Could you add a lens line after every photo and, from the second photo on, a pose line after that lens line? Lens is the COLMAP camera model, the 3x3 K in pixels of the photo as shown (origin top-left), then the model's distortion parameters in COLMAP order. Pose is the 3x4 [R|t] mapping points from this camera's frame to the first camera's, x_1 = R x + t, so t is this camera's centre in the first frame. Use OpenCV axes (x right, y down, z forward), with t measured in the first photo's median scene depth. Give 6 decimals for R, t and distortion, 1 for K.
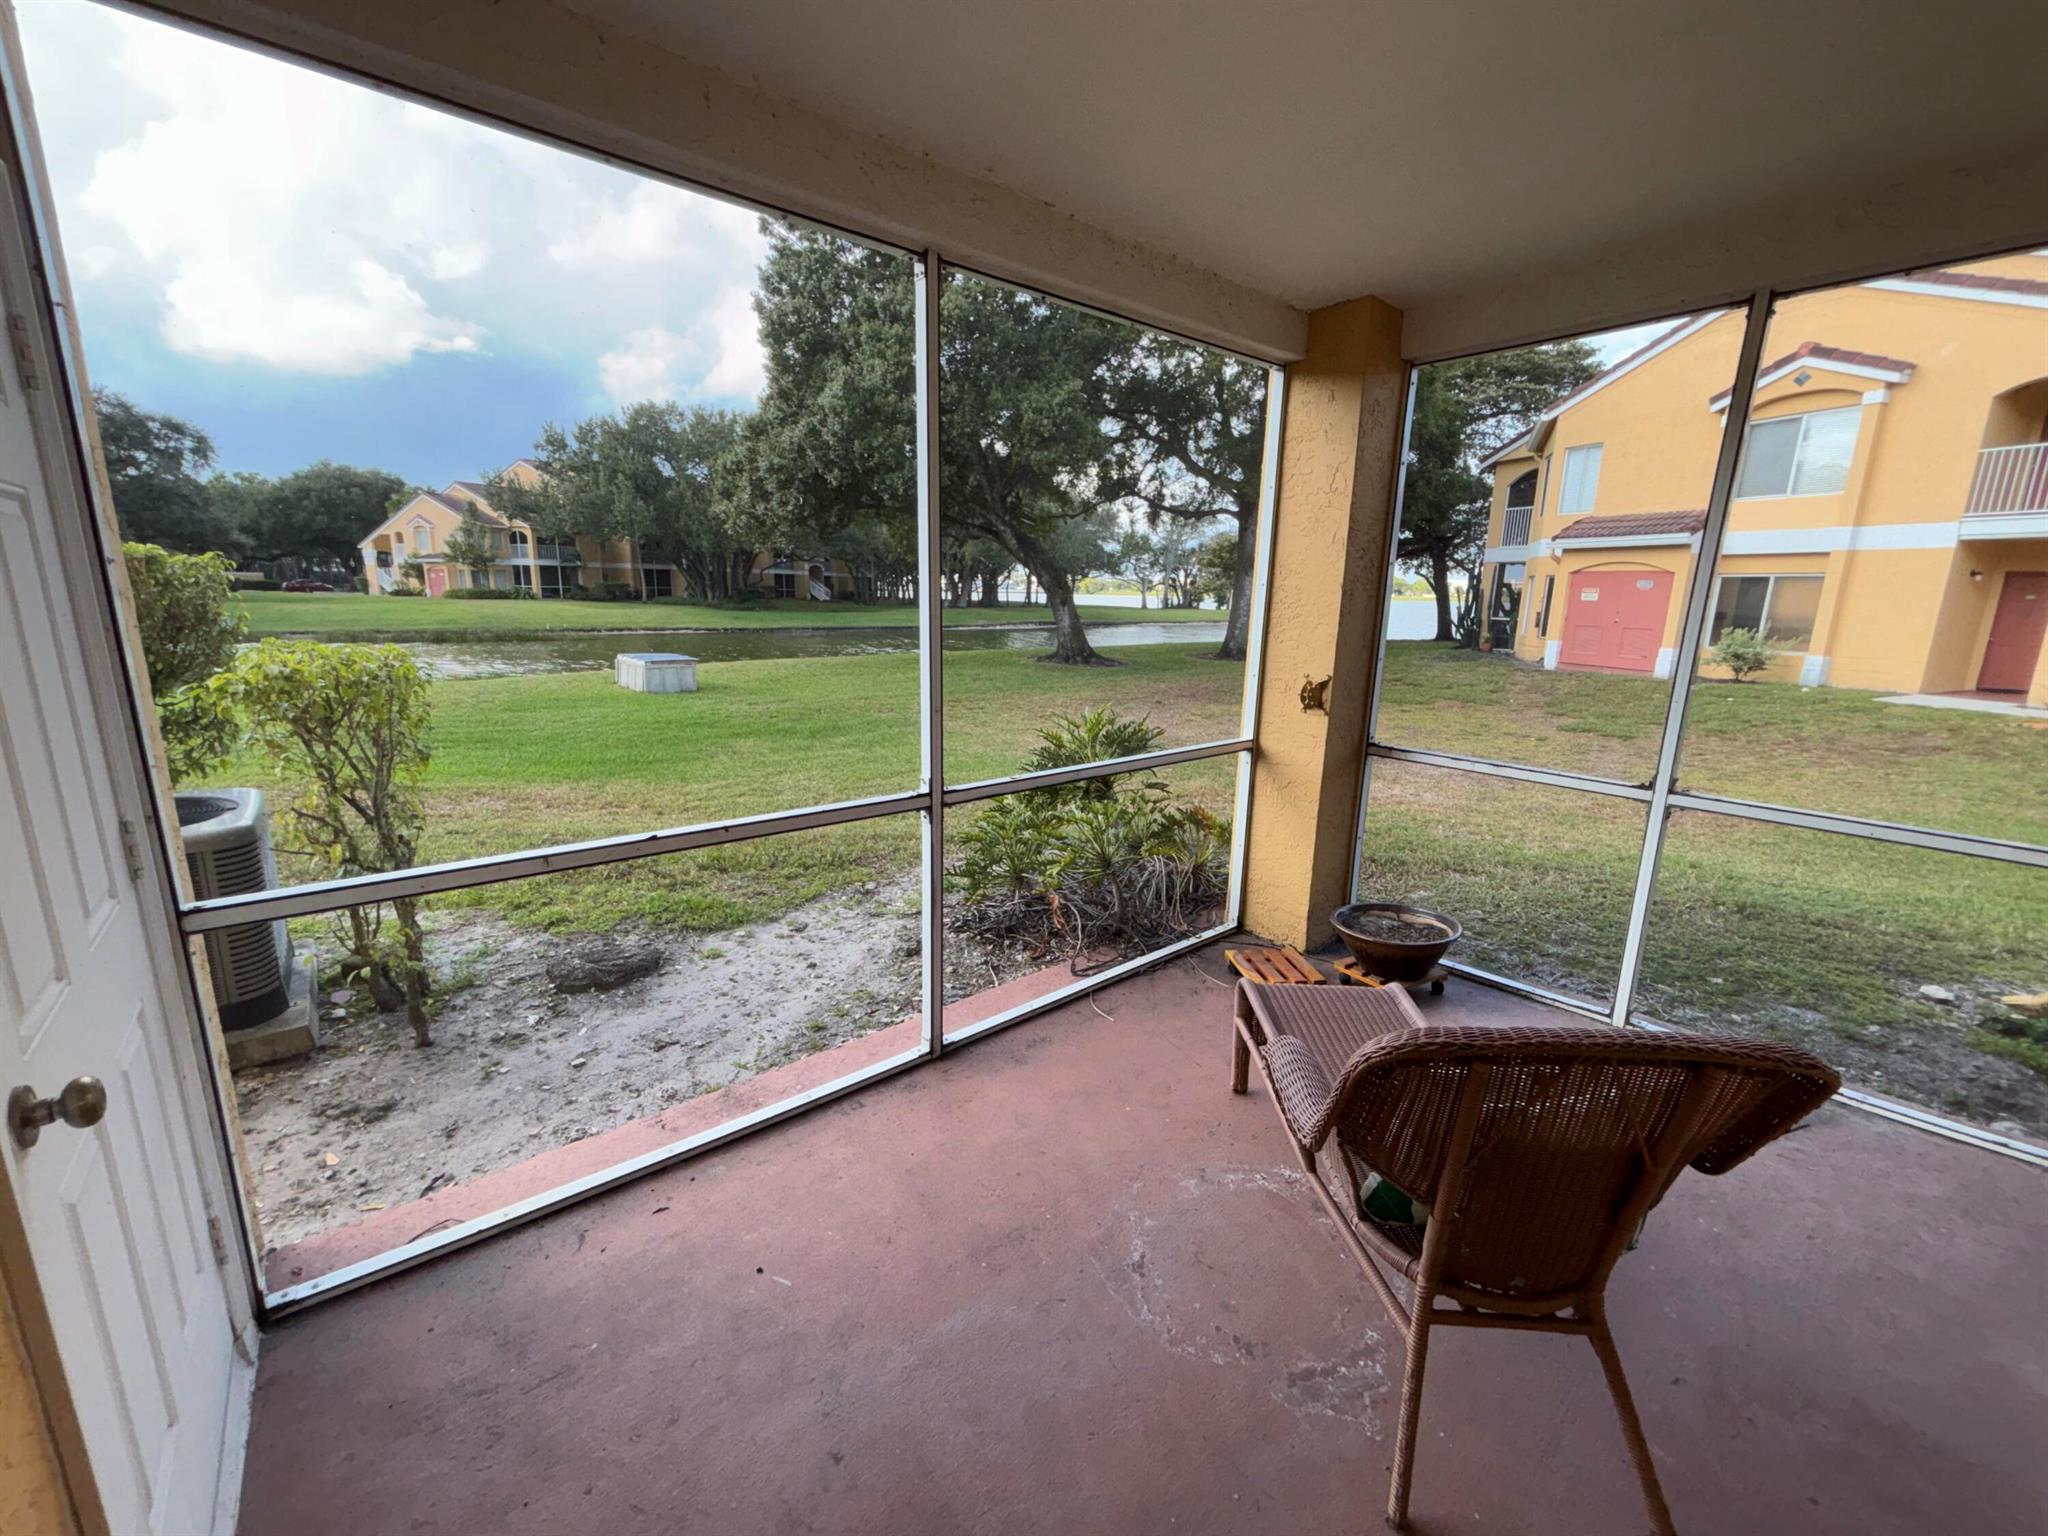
lens RADIAL K [[823.7, 0, 1024.7], [0, 823.7, 762.1], [0, 0, 1]] dist [0.000708, -0.000085]
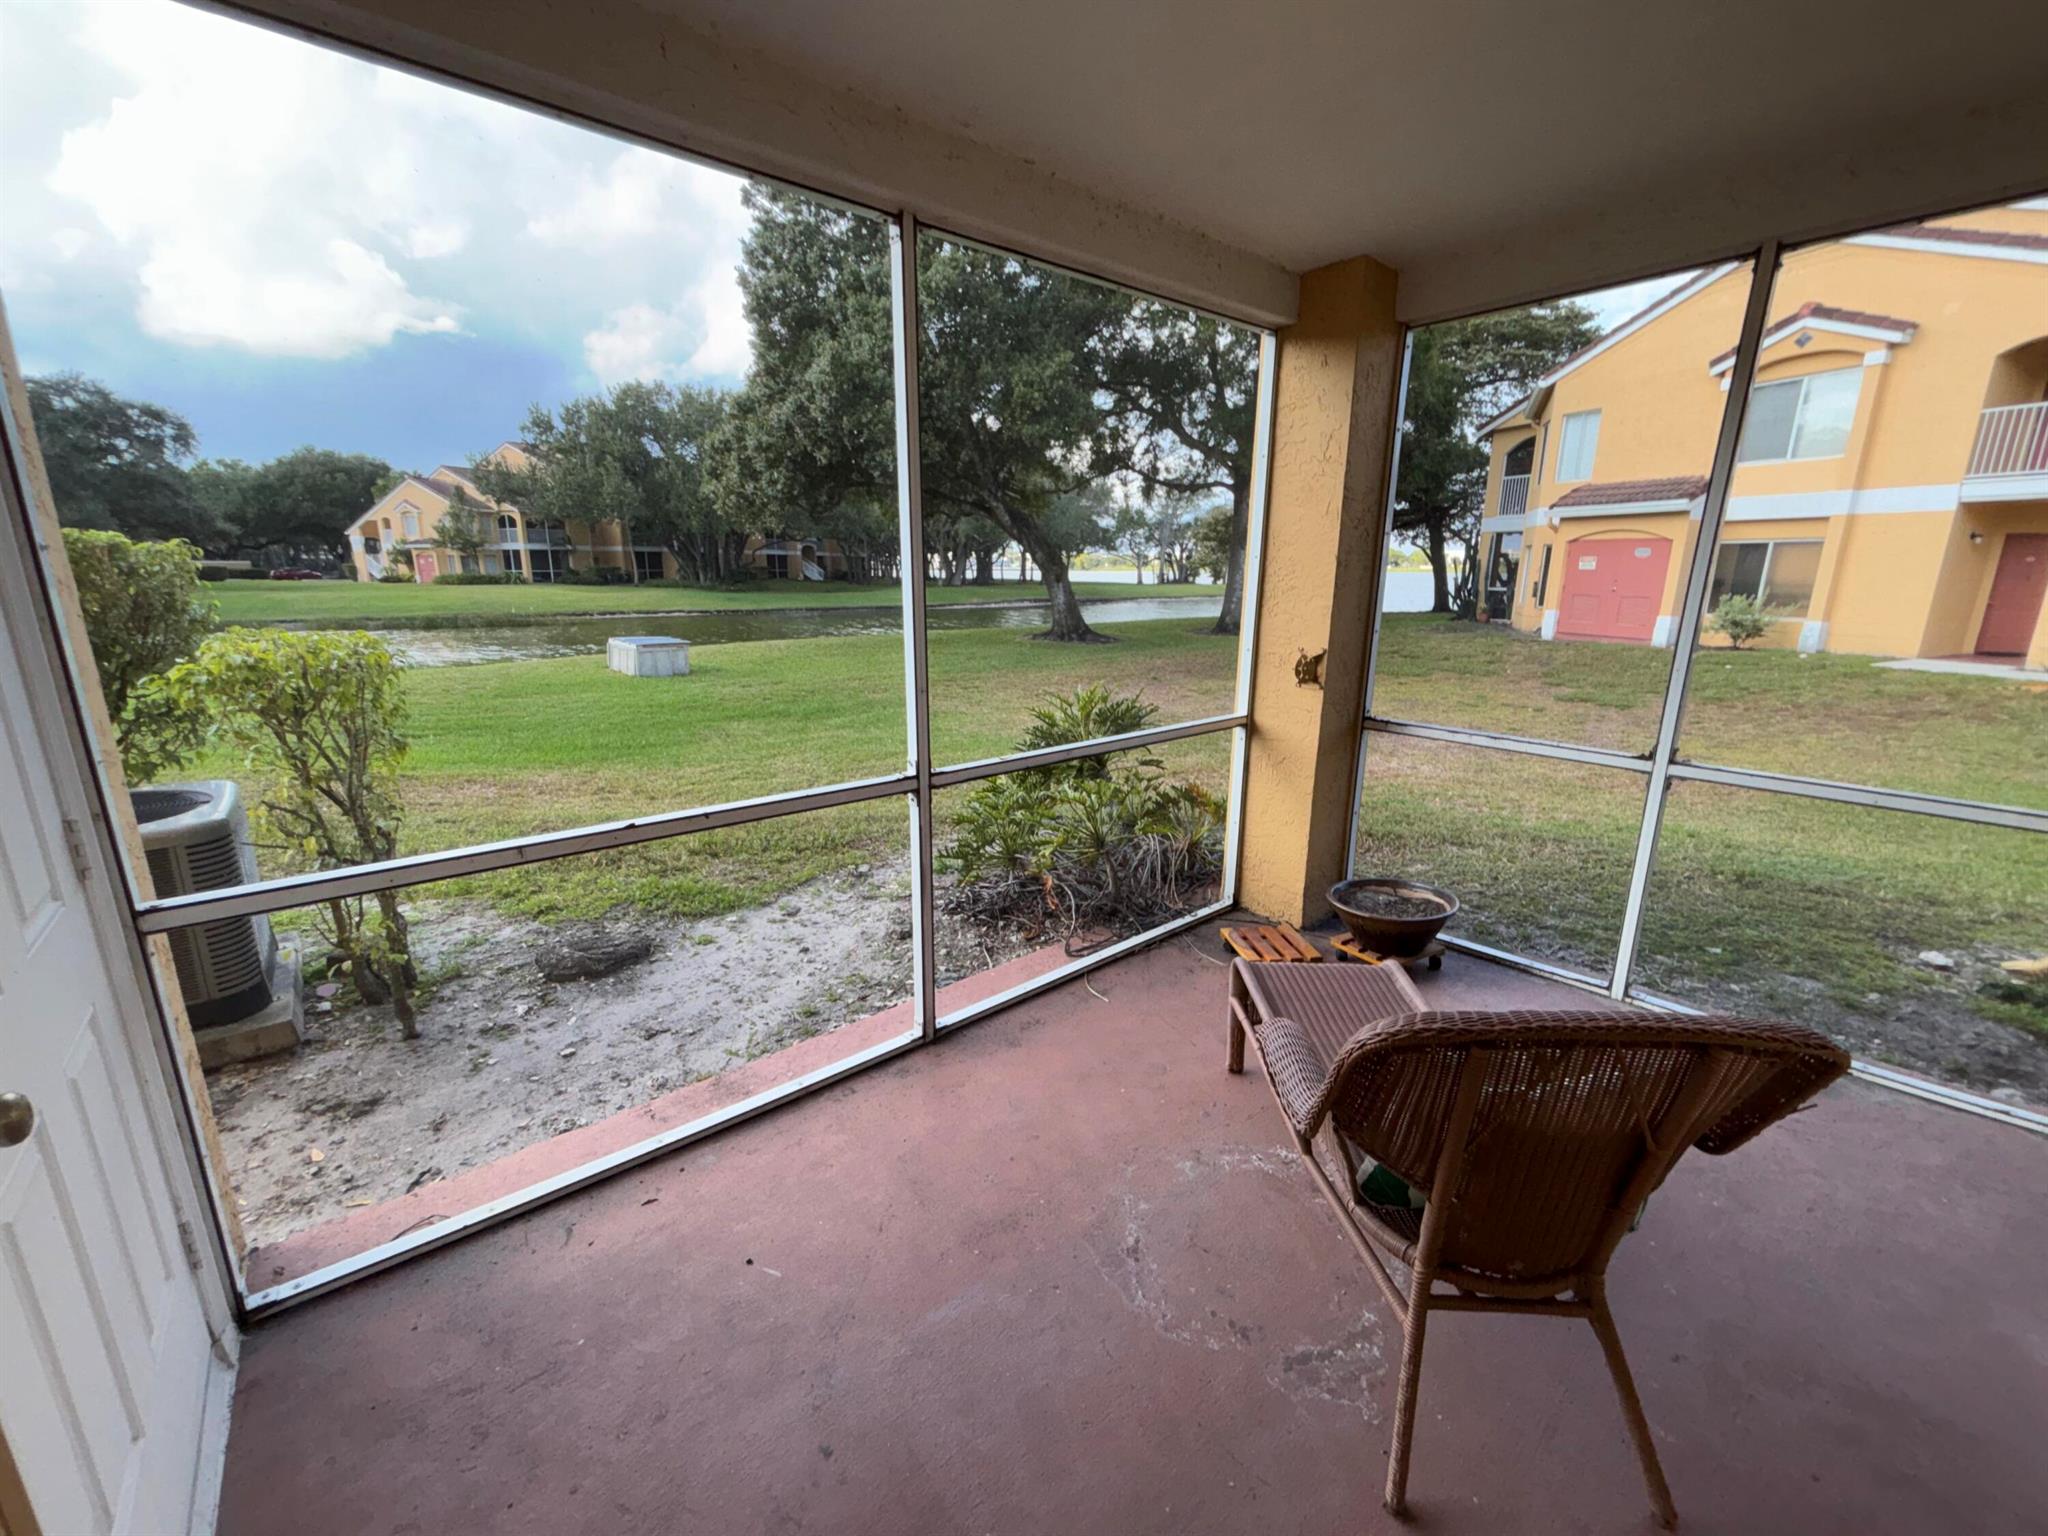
lens RADIAL K [[823.7, 0, 1023.2], [0, 823.7, 761.8], [0, 0, 1]] dist [0.000708, -0.000085]
pose [[0.999882, -0.015305, 0.001126, 0.007454], [0.015271, 0.999544, 0.026060, -0.001482], [-0.001524, -0.026039, 0.999660, 0.014213]]
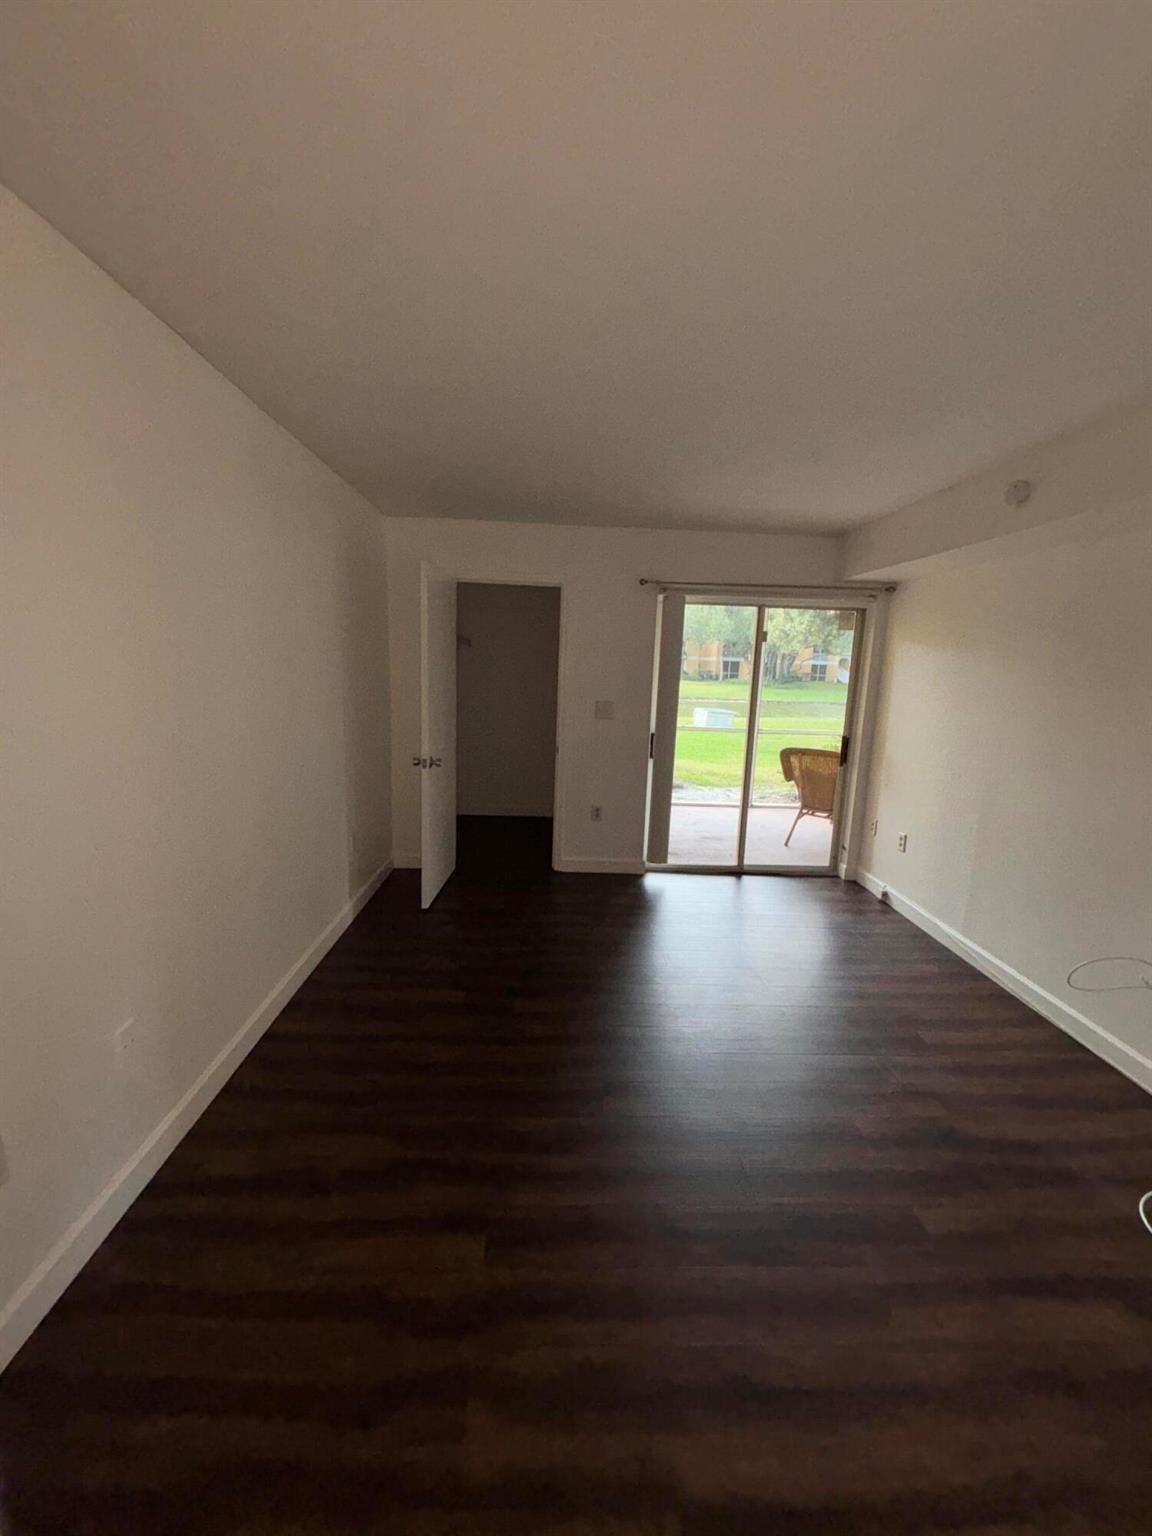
lens RADIAL K [[617.8, 0, 576.5], [0, 617.8, 770.2], [0, 0, 1]] dist [0.000708, -0.000085]
pose [[0.791250, 0.106146, -0.602209, 0.695688], [-0.138304, 0.990364, -0.007157, 0.256202], [0.595647, 0.088951, 0.798306, -1.236726]]
